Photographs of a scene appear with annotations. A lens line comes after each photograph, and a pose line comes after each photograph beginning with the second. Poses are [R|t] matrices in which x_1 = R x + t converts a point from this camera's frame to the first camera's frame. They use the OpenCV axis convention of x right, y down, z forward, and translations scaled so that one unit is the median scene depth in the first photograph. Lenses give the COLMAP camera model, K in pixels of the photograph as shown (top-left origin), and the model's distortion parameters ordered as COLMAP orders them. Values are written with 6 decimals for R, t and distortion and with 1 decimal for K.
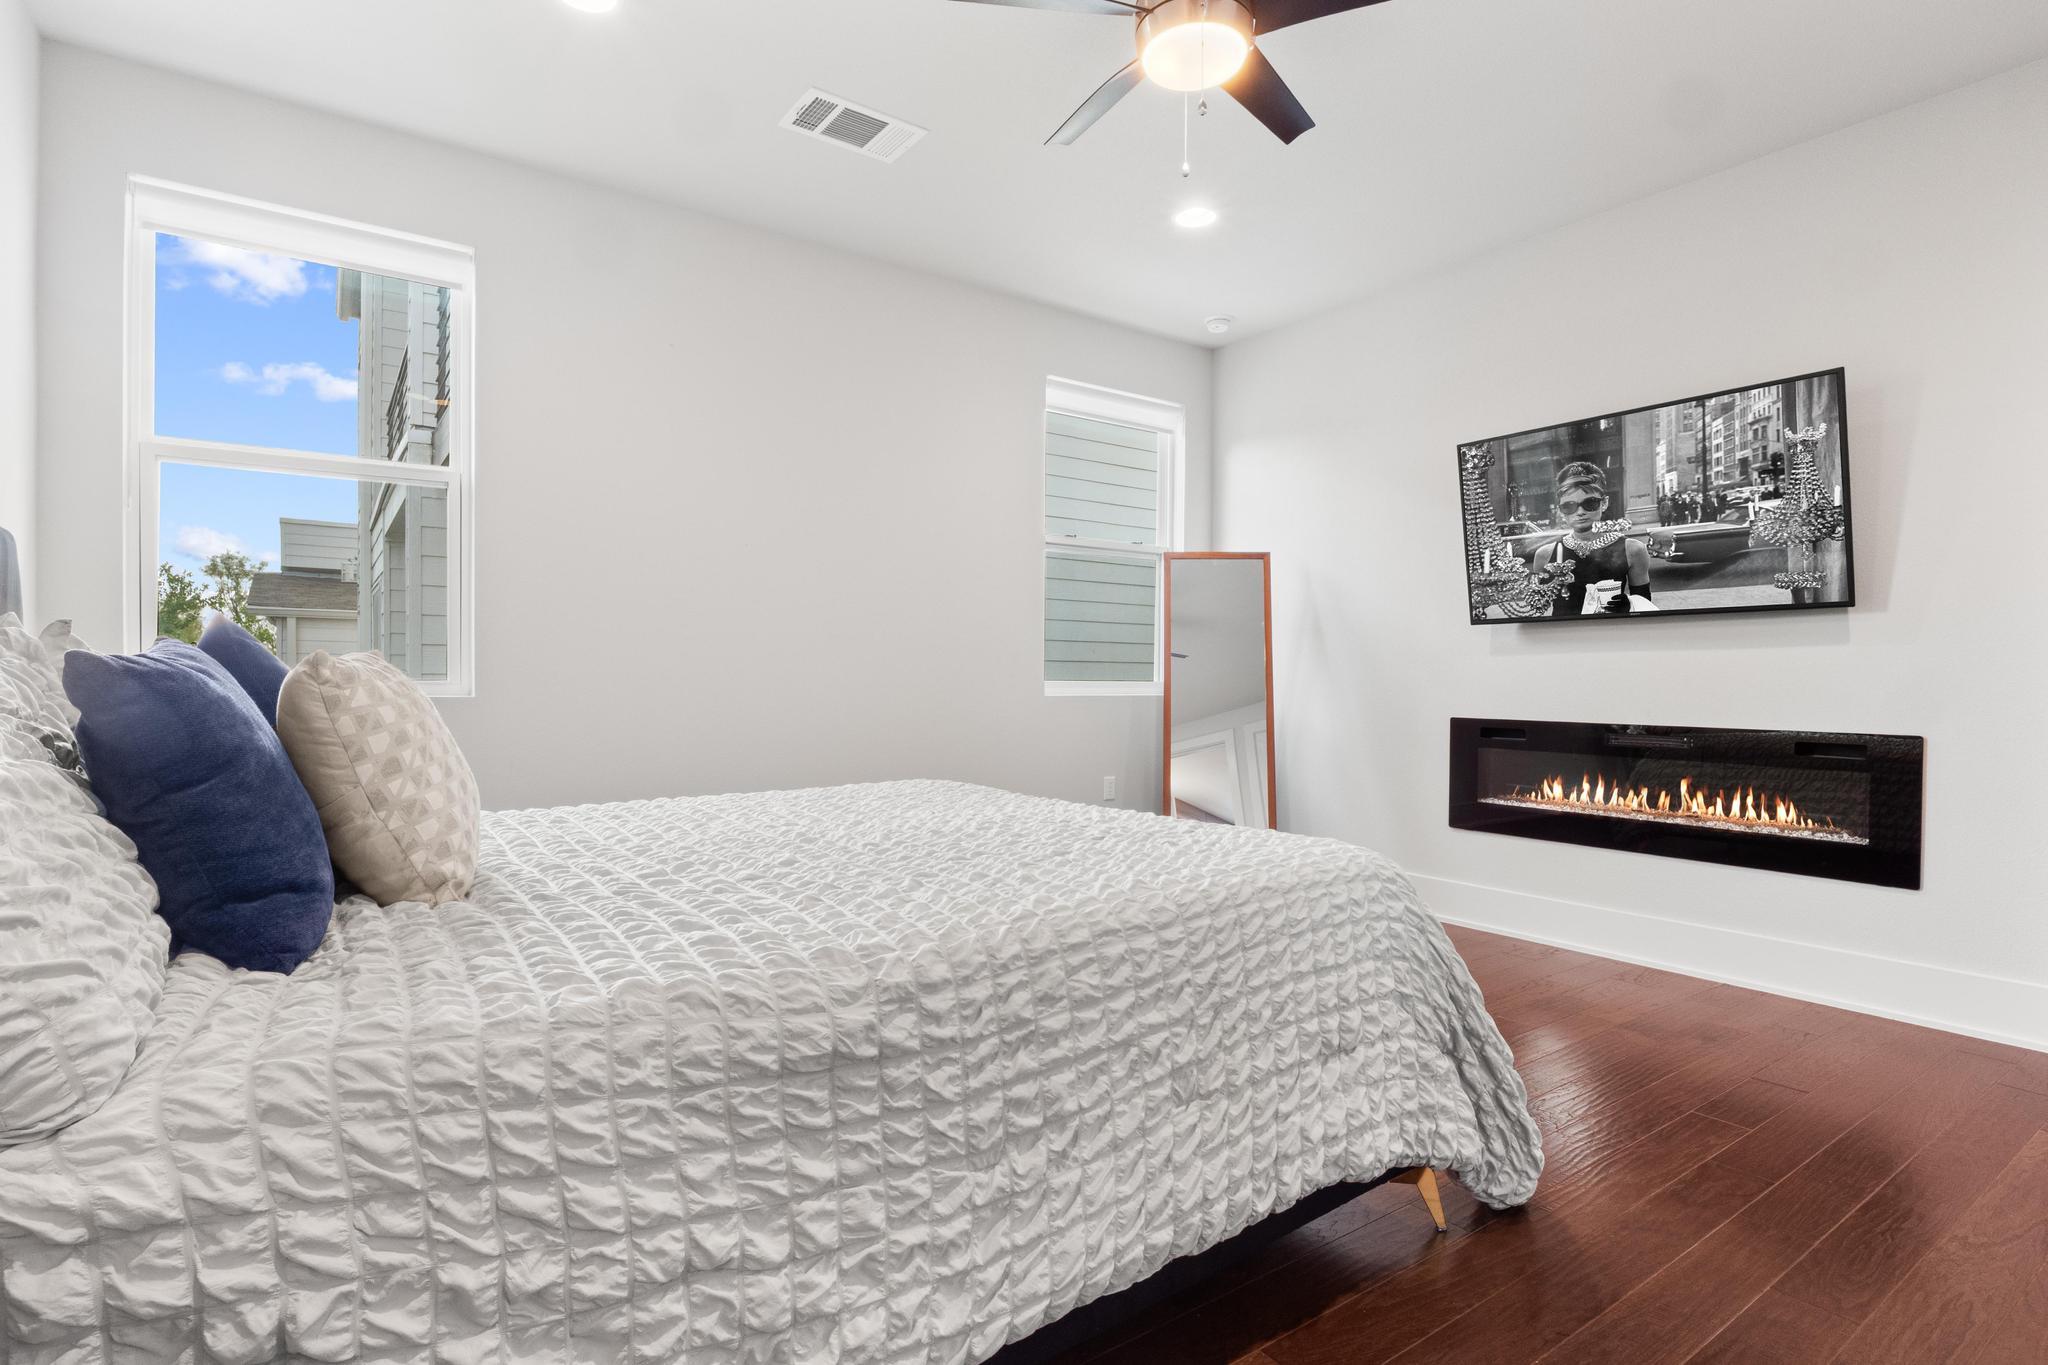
lens RADIAL K [[1009.9, 0, 1031.2], [0, 1009.9, 677.3], [0, 0, 1]] dist [-0.010106, -0.006745]
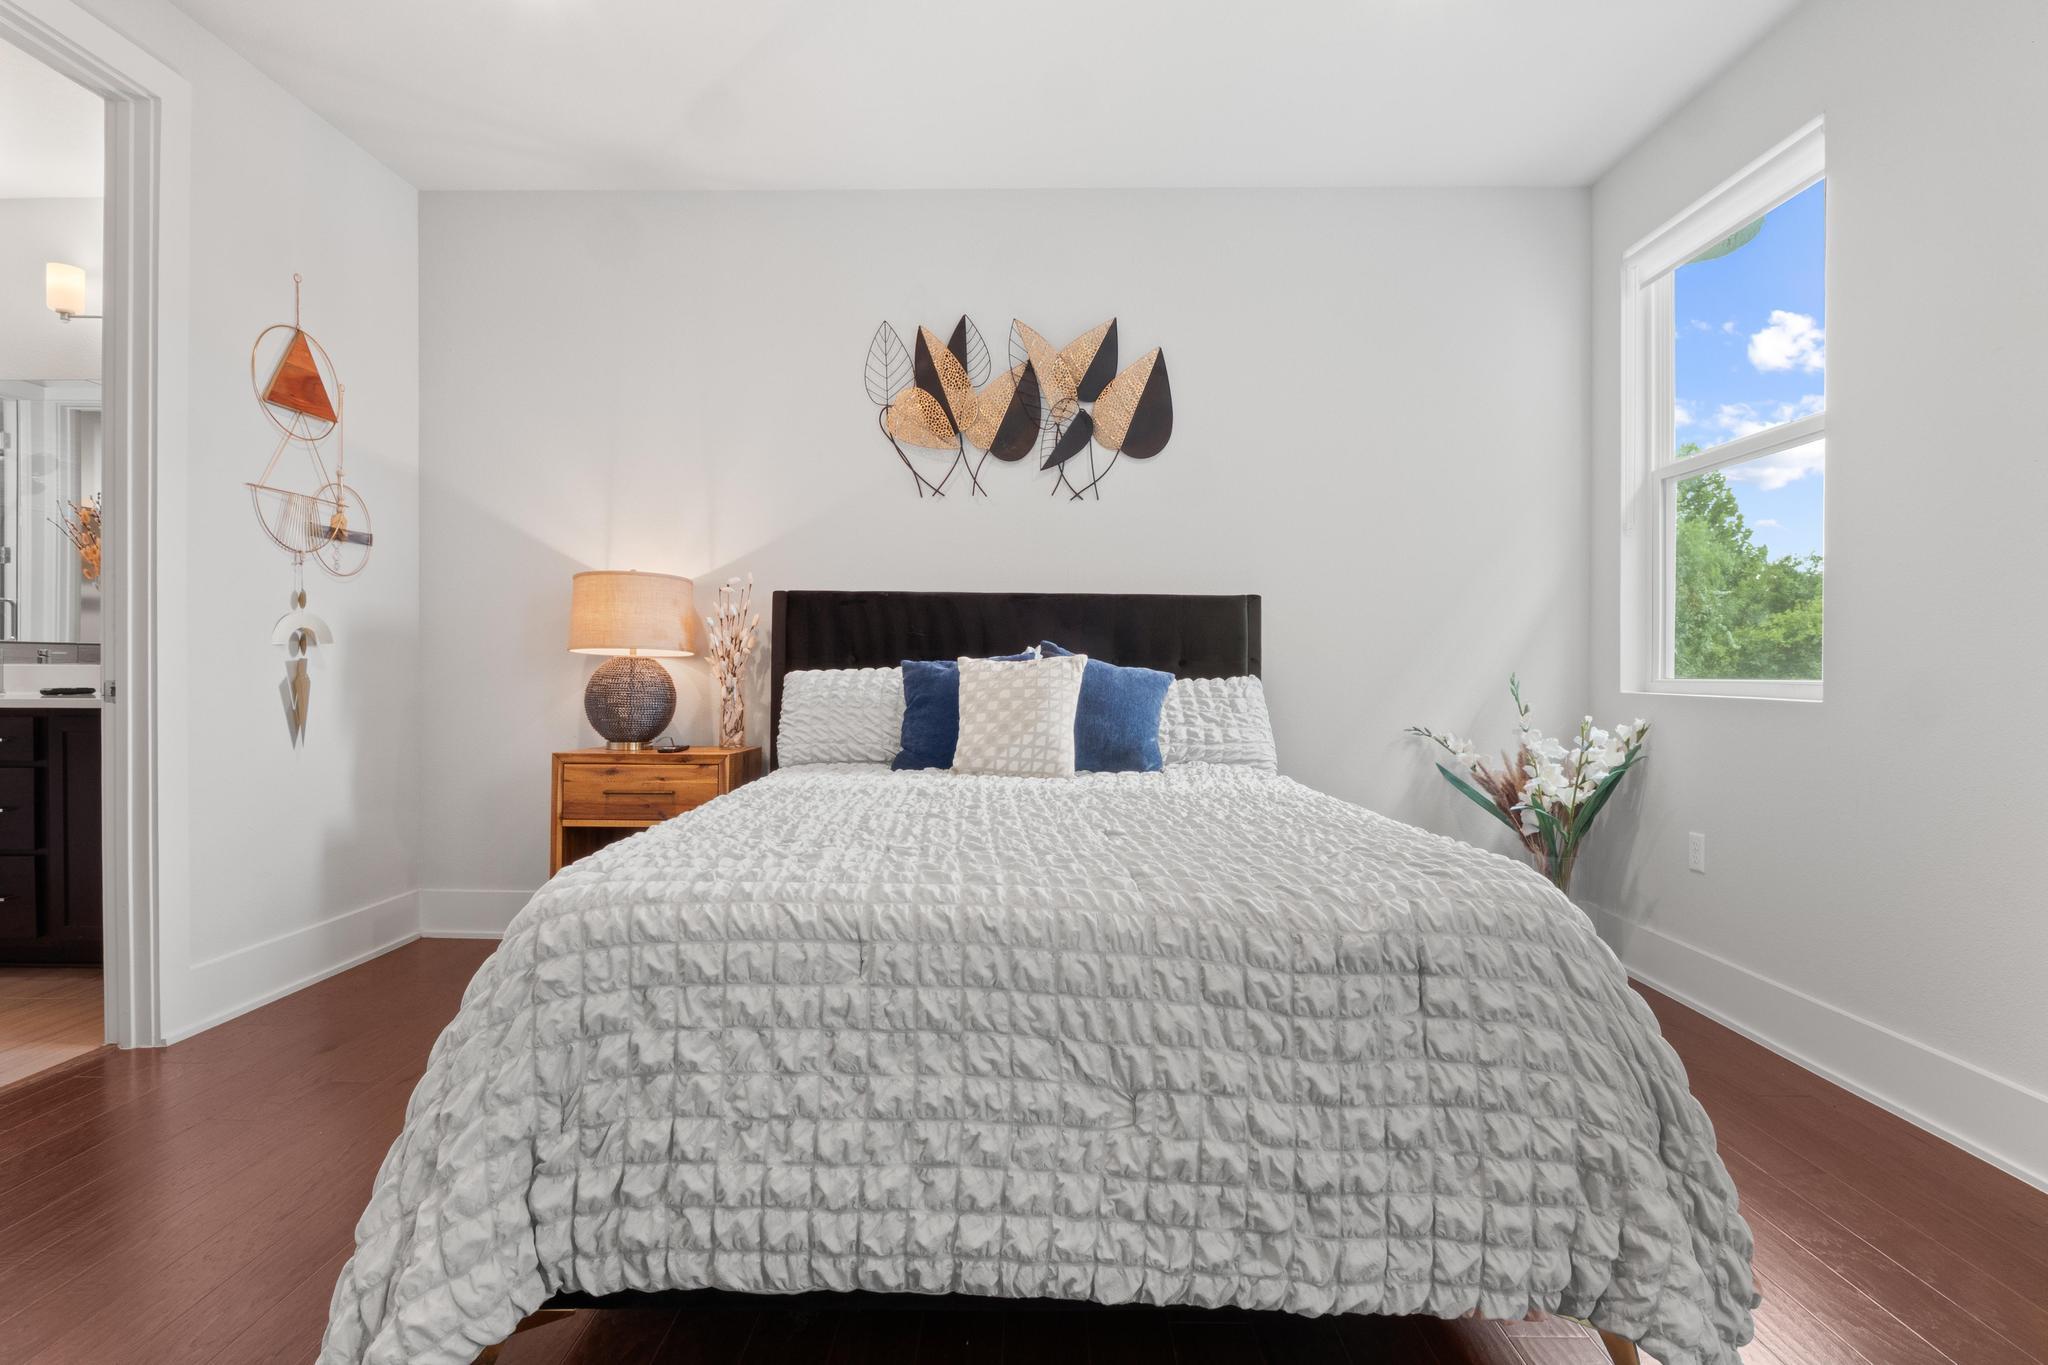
lens RADIAL K [[1009.9, 0, 1018.5], [0, 1009.9, 677.6], [0, 0, 1]] dist [-0.010106, -0.006745]
pose [[-0.600445, -0.004387, -0.799654, 1.194875], [-0.012910, 0.999908, 0.004208, 0.008573], [0.799562, 0.012851, -0.600446, 2.810220]]
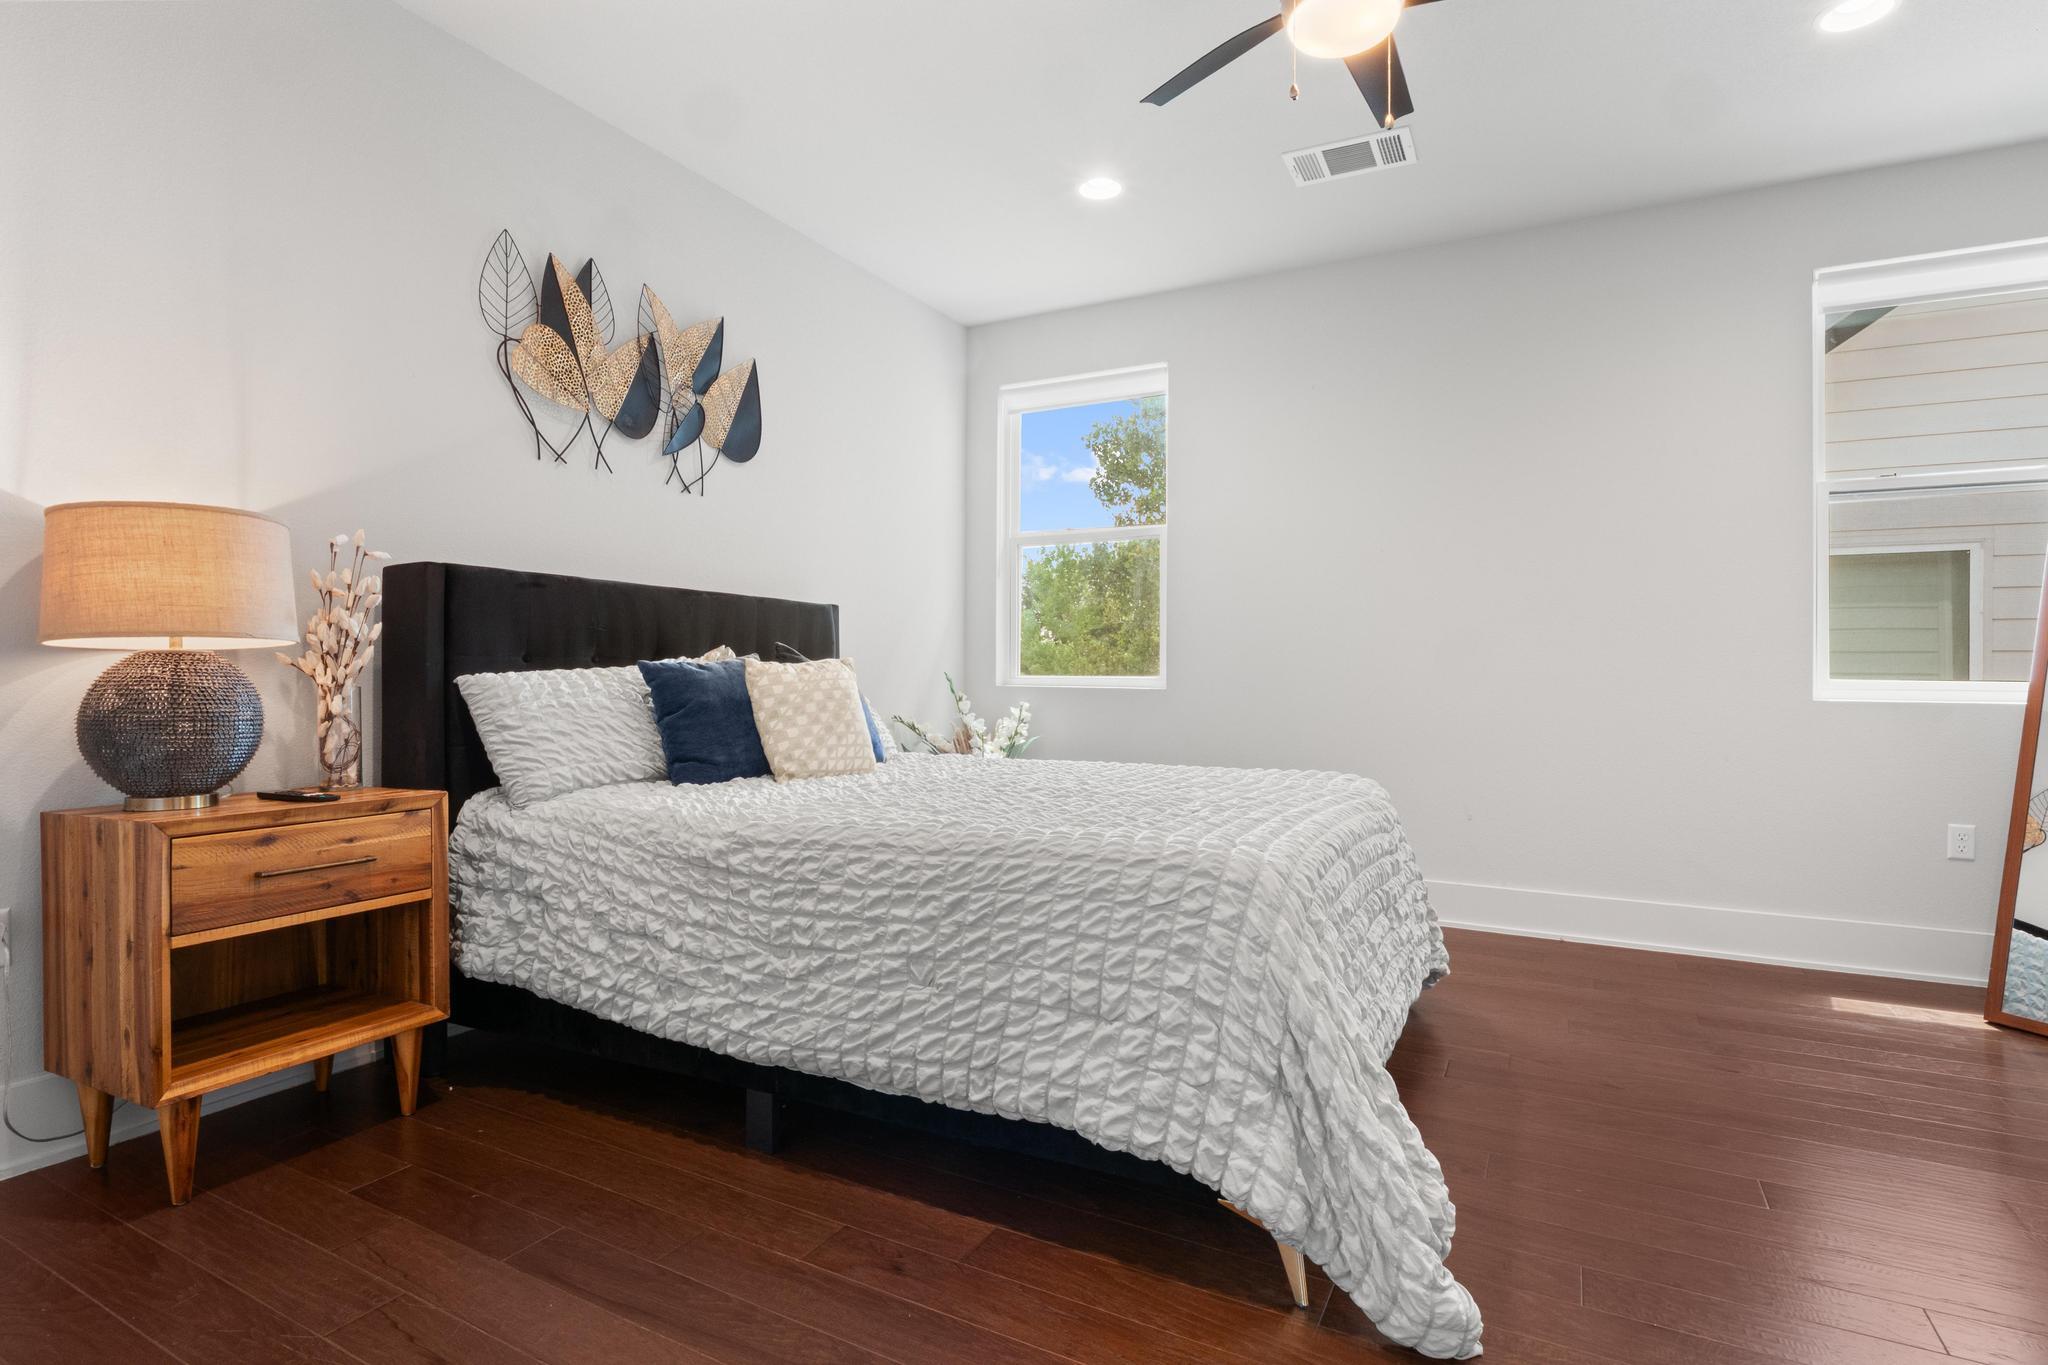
lens RADIAL K [[1009.9, 0, 1026.9], [0, 1009.9, 687.7], [0, 0, 1]] dist [-0.010106, -0.006745]
pose [[0.441519, 0.004820, -0.897239, 1.710931], [-0.002423, 0.999988, 0.004180, 0.027978], [0.897249, 0.000328, 0.441525, 0.647541]]
